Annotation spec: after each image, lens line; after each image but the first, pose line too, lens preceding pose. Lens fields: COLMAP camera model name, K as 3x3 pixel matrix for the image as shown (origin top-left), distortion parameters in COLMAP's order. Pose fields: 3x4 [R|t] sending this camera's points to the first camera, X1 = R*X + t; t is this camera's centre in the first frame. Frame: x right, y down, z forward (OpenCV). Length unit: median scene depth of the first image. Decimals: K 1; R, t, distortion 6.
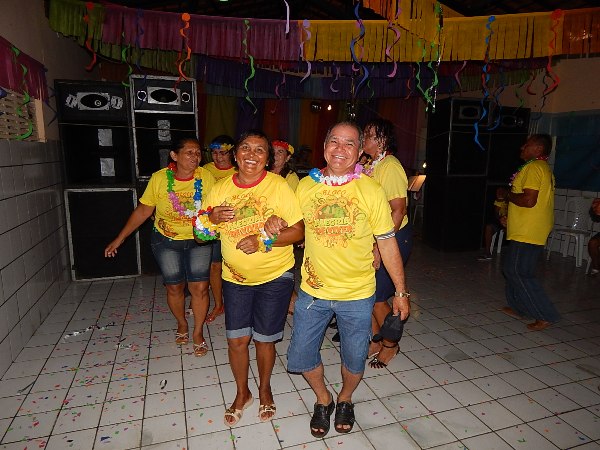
lens RADIAL K [[398.9, 0, 300.0], [0, 398.9, 225.0], [0, 0, 1]] dist [-0.002796, -0.002707]
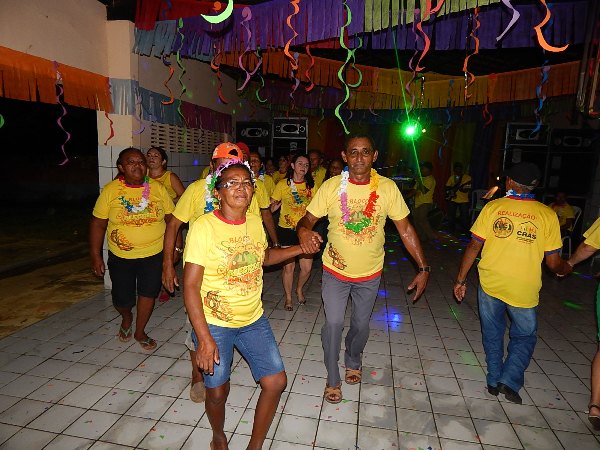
lens RADIAL K [[398.9, 0, 300.0], [0, 398.9, 225.0], [0, 0, 1]] dist [-0.002796, -0.002707]
pose [[0.877635, 0.096850, -0.469442, 0.519101], [-0.112475, 0.993641, -0.005278, 0.089461], [0.465946, 0.057433, 0.882947, -0.452960]]
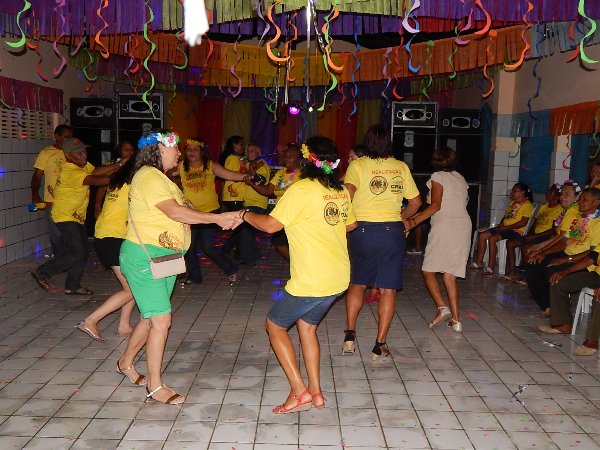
lens RADIAL K [[613.3, 0, 300.0], [0, 613.3, 225.0], [0, 0, 1]] dist [-0.012177, -0.009248]
pose [[0.945795, 0.052751, -0.320453, 0.841322], [-0.075496, 0.995401, -0.058965, 0.158437], [0.315869, 0.079962, 0.945427, -0.757626]]
